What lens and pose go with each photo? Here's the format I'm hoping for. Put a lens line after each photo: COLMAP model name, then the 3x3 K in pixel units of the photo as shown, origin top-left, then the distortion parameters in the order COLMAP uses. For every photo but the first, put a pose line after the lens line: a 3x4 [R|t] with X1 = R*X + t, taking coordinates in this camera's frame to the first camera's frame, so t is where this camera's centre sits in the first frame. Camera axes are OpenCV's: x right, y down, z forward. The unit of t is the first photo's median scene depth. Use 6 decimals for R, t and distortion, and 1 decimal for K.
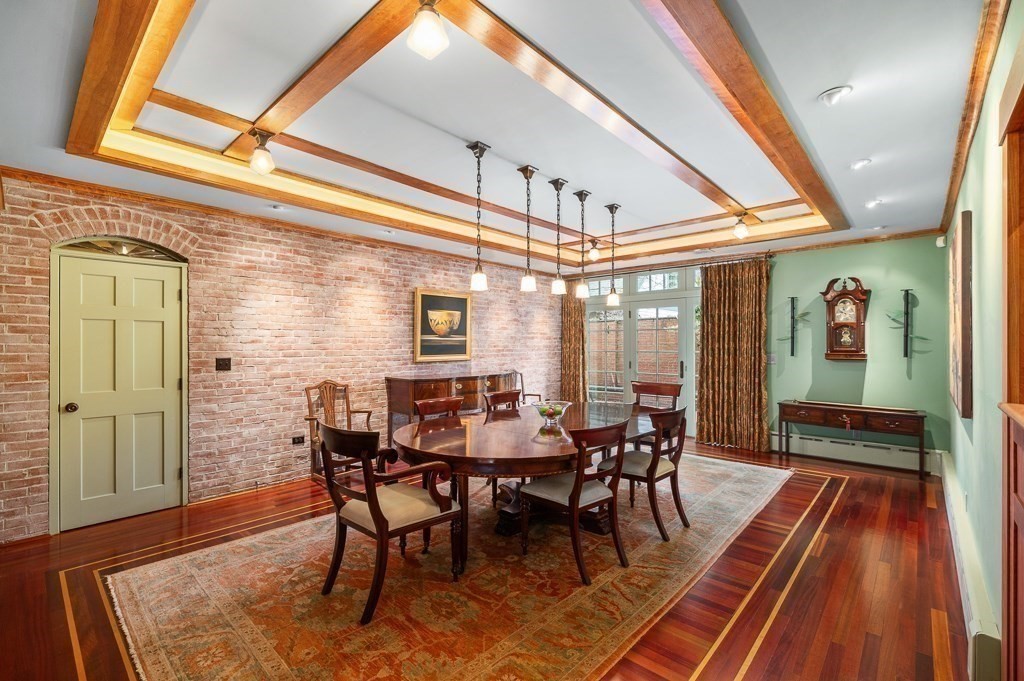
lens RADIAL K [[446.0, 0, 515.4], [0, 446.0, 339.7], [0, 0, 1]] dist [-0.001760, 0.000870]
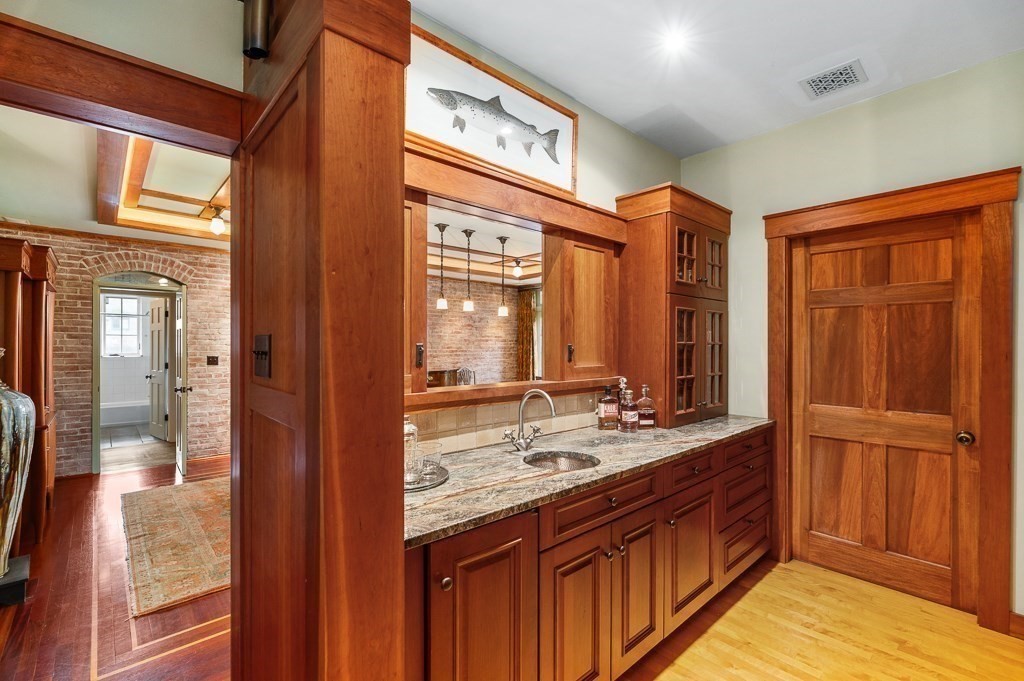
lens RADIAL K [[446.0, 0, 515.4], [0, 446.0, 339.7], [0, 0, 1]] dist [-0.001760, 0.000870]
pose [[0.996380, -0.000697, -0.085007, 0.417537], [0.000448, 0.999996, -0.002949, -0.004537], [0.085009, 0.002900, 0.996376, -0.309922]]
